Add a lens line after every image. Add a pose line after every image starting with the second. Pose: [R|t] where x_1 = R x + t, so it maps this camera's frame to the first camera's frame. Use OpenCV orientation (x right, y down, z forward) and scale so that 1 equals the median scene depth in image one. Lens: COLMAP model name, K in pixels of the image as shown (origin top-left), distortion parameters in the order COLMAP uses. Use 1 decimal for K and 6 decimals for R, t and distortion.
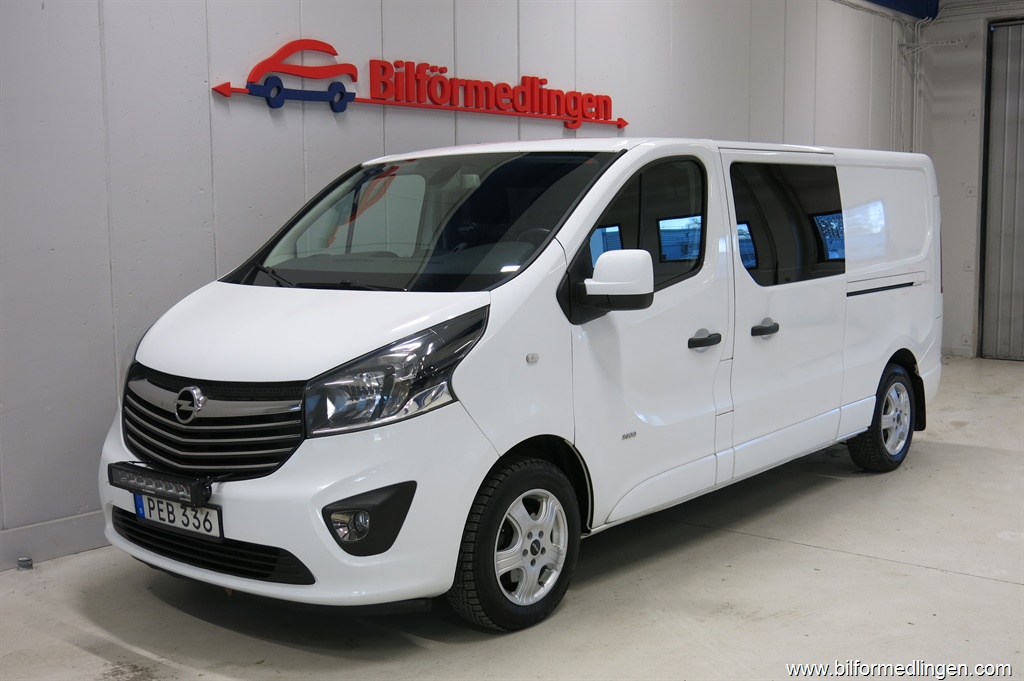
lens RADIAL K [[1198.1, 0, 508.8], [0, 1198.1, 342.6], [0, 0, 1]] dist [-0.029183, 0.000000]
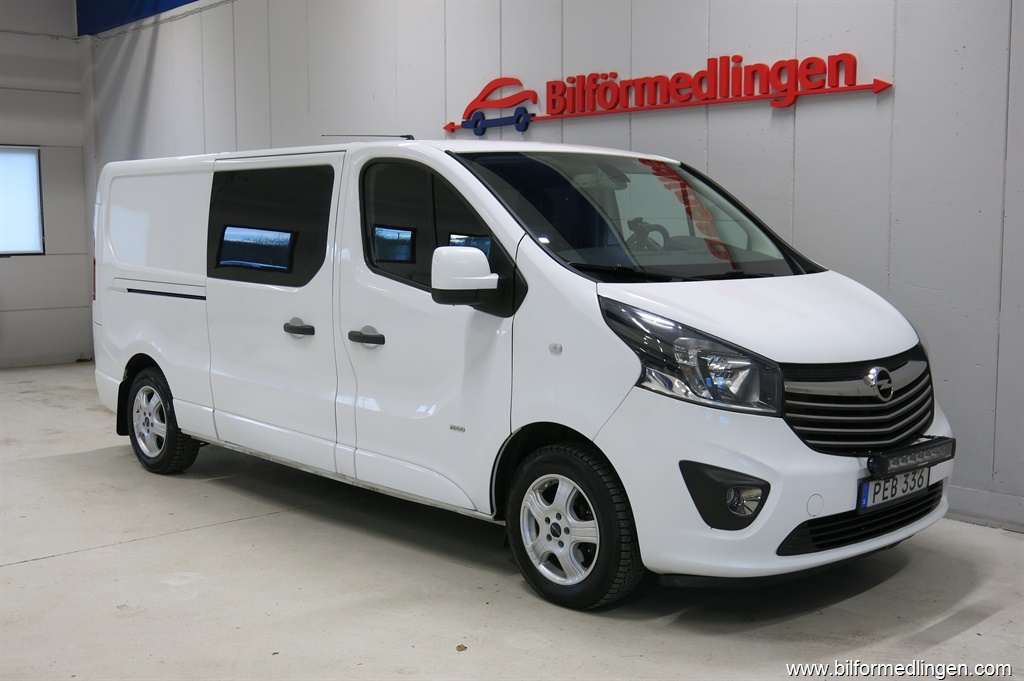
lens RADIAL K [[1181.9, 0, 515.5], [0, 1181.9, 343.1], [0, 0, 1]] dist [-0.023849, 0.000000]
pose [[-0.098440, 0.109398, -0.989112, 1.106702], [-0.099444, 0.987883, 0.119159, -0.124586], [0.990162, 0.110091, -0.086368, 1.147976]]
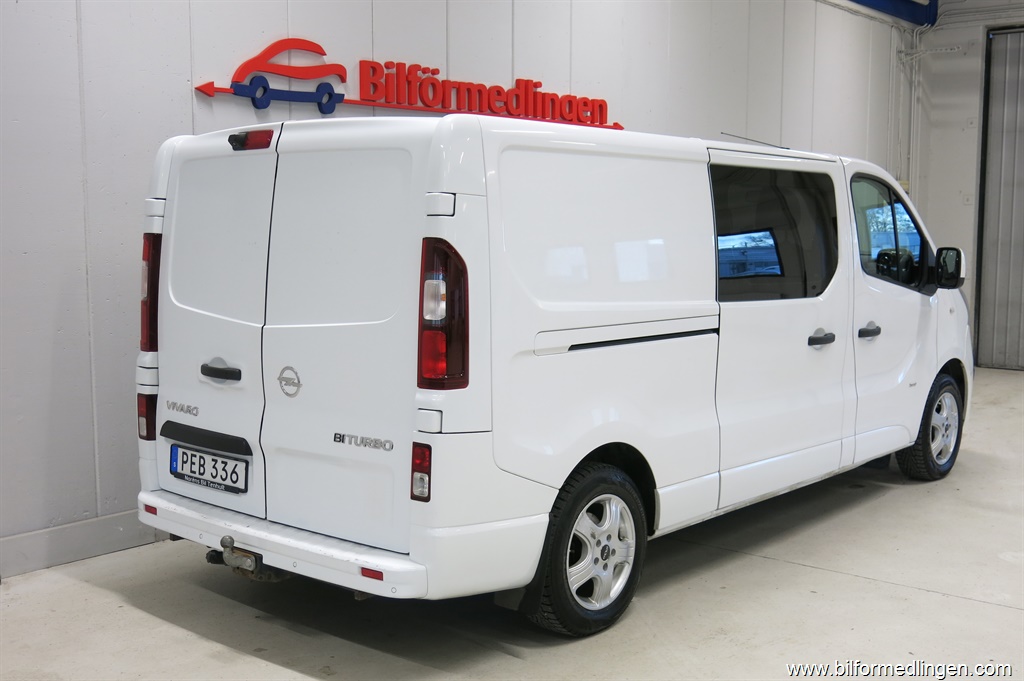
lens RADIAL K [[1181.9, 0, 515.3], [0, 1181.9, 342.3], [0, 0, 1]] dist [-0.023849, 0.000000]
pose [[0.999926, 0.009242, 0.007851, 0.005570], [-0.009244, 0.999957, 0.000205, -0.008200], [-0.007849, -0.000277, 0.999969, 0.038561]]
